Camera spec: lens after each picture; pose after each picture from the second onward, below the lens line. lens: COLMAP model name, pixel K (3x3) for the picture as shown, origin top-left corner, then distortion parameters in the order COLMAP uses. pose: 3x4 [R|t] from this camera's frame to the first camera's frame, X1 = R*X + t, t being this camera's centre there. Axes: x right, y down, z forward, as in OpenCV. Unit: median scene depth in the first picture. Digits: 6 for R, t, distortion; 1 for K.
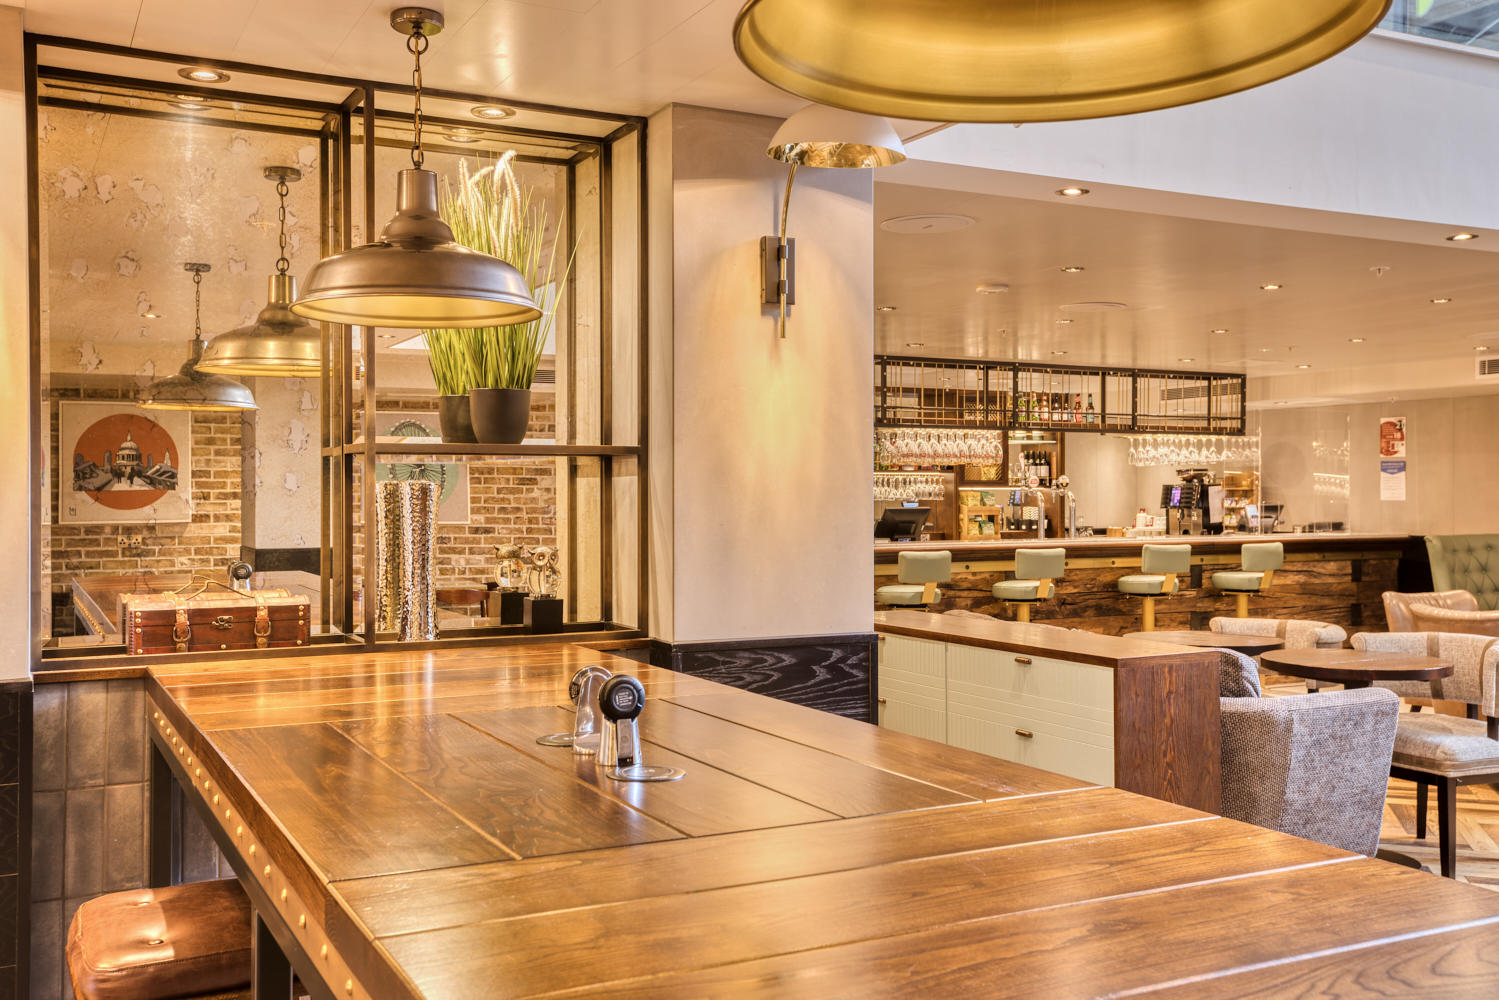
lens RADIAL K [[1434.8, 0, 756.2], [0, 1434.8, 498.5], [0, 0, 1]] dist [0.083976, 0.000000]
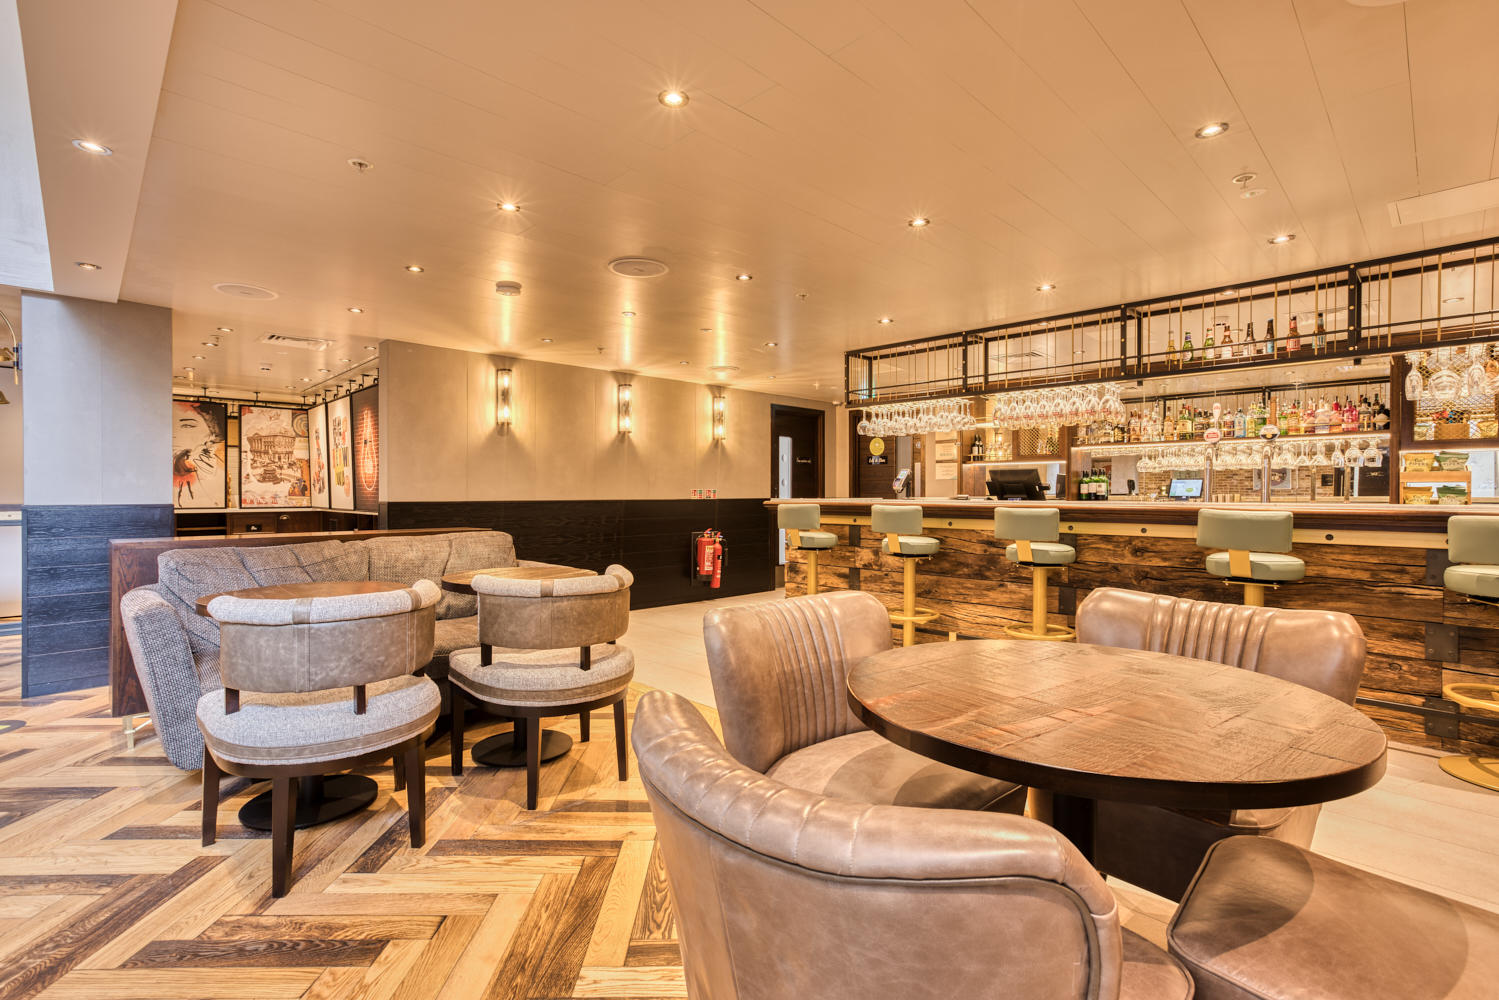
lens RADIAL K [[712.4, 0, 751.5], [0, 712.4, 498.0], [0, 0, 1]] dist [0.004531, 0.000742]
pose [[0.274153, 0.011268, -0.961620, 0.499604], [-0.001592, 0.999935, 0.011263, 0.020068], [0.961685, -0.001557, 0.274154, 0.603797]]
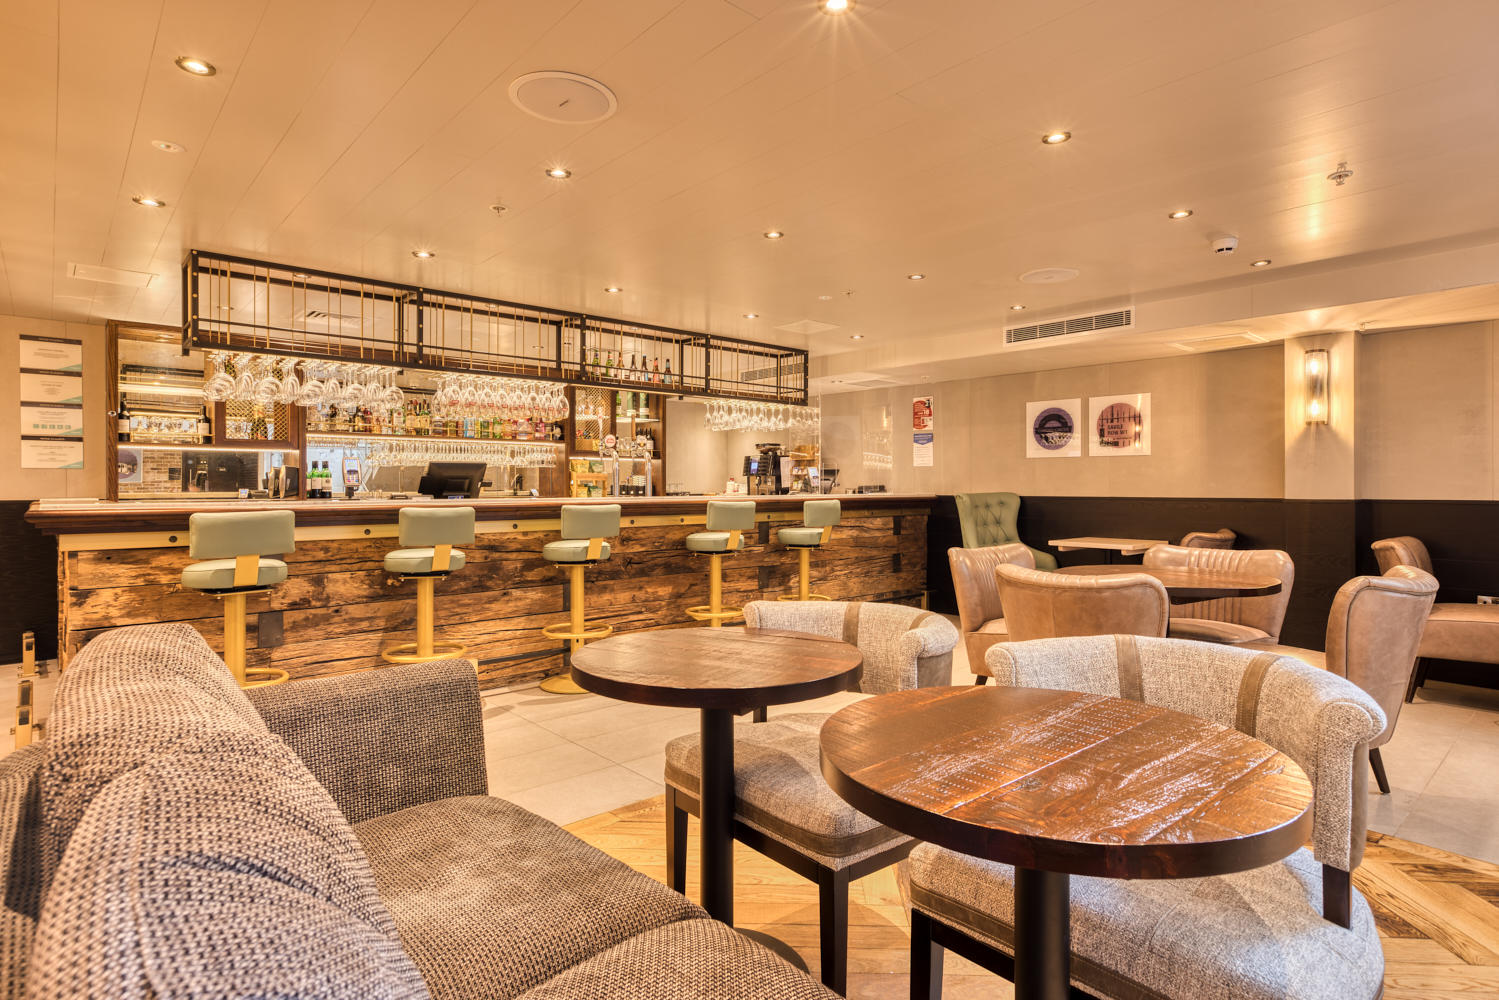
lens RADIAL K [[823.6, 0, 748.2], [0, 823.6, 487.3], [0, 0, 1]] dist [-0.008183, 0.000157]
pose [[0.969588, 0.000556, 0.244742, 0.140995], [-0.000032, 0.999998, -0.002144, 0.021280], [-0.244743, 0.002071, 0.969586, 0.405203]]
